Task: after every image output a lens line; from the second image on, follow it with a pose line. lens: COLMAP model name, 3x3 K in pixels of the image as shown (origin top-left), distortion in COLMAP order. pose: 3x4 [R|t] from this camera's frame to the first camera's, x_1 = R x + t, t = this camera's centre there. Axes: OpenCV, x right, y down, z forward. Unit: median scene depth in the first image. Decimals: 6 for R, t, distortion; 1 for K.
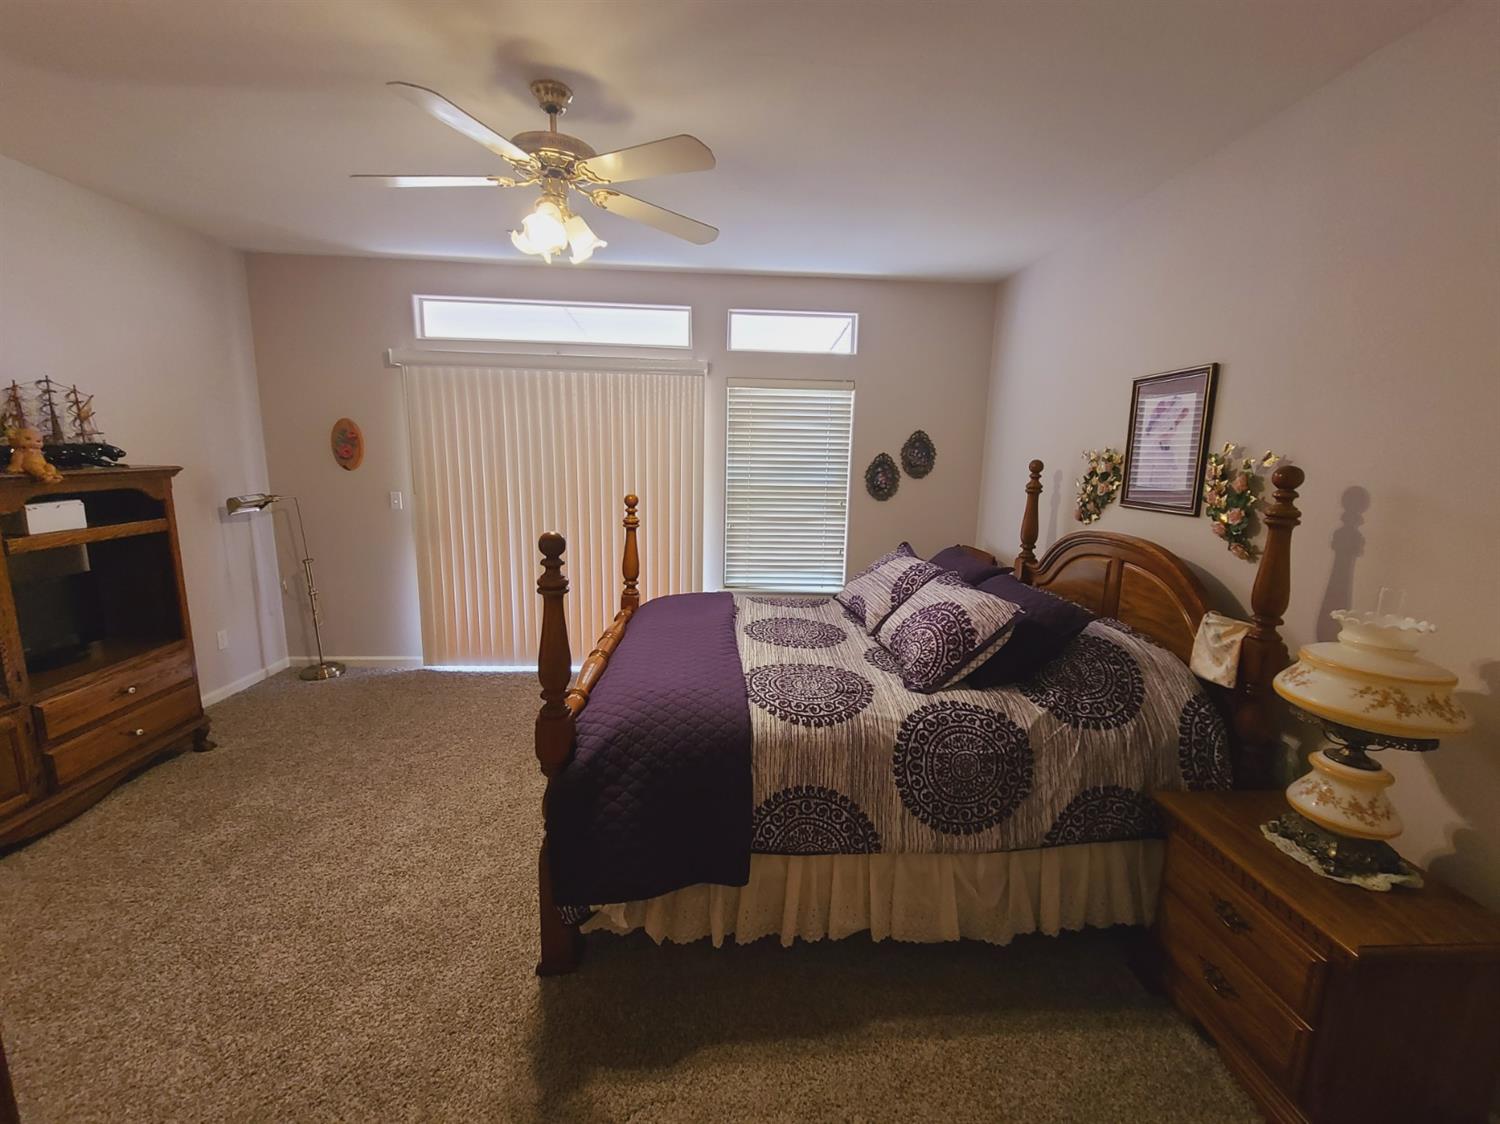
lens RADIAL K [[615.5, 0, 760.3], [0, 615.5, 555.0], [0, 0, 1]] dist [-0.001728, -0.000794]
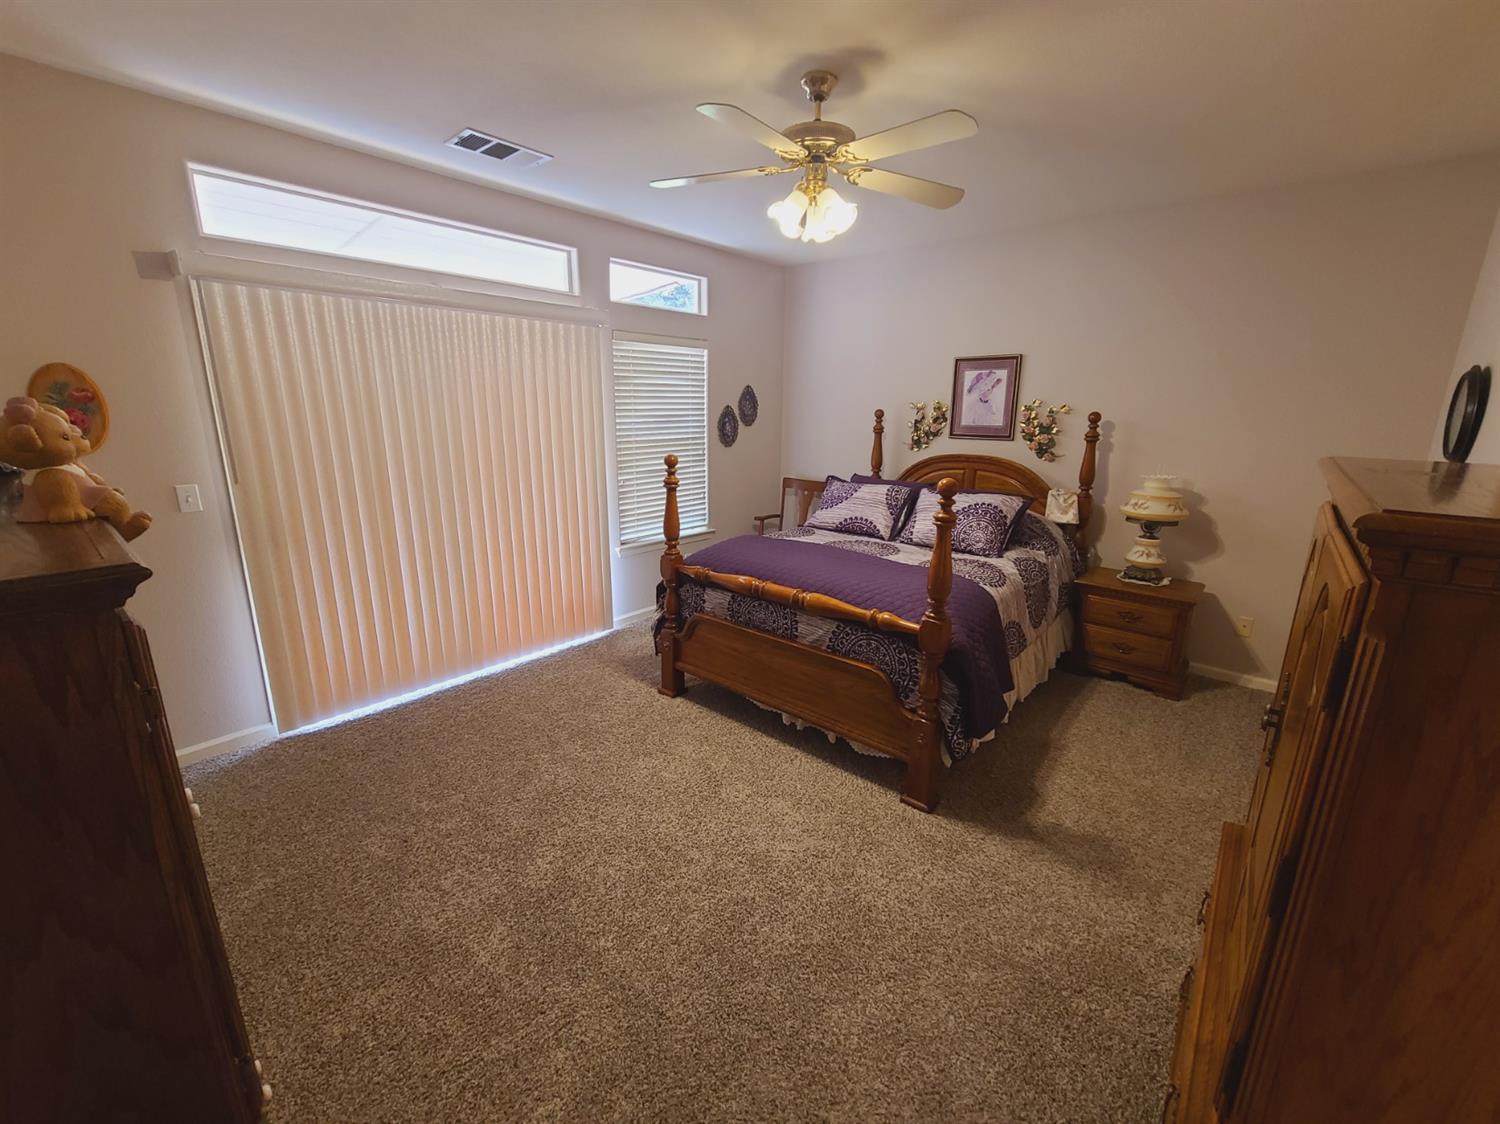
lens RADIAL K [[615.5, 0, 760.3], [0, 615.5, 555.0], [0, 0, 1]] dist [-0.001728, -0.000794]
pose [[0.691752, -0.189881, 0.696724, -0.817199], [0.126100, 0.981750, 0.142361, -0.060529], [-0.711040, -0.010622, 0.703071, 0.184643]]
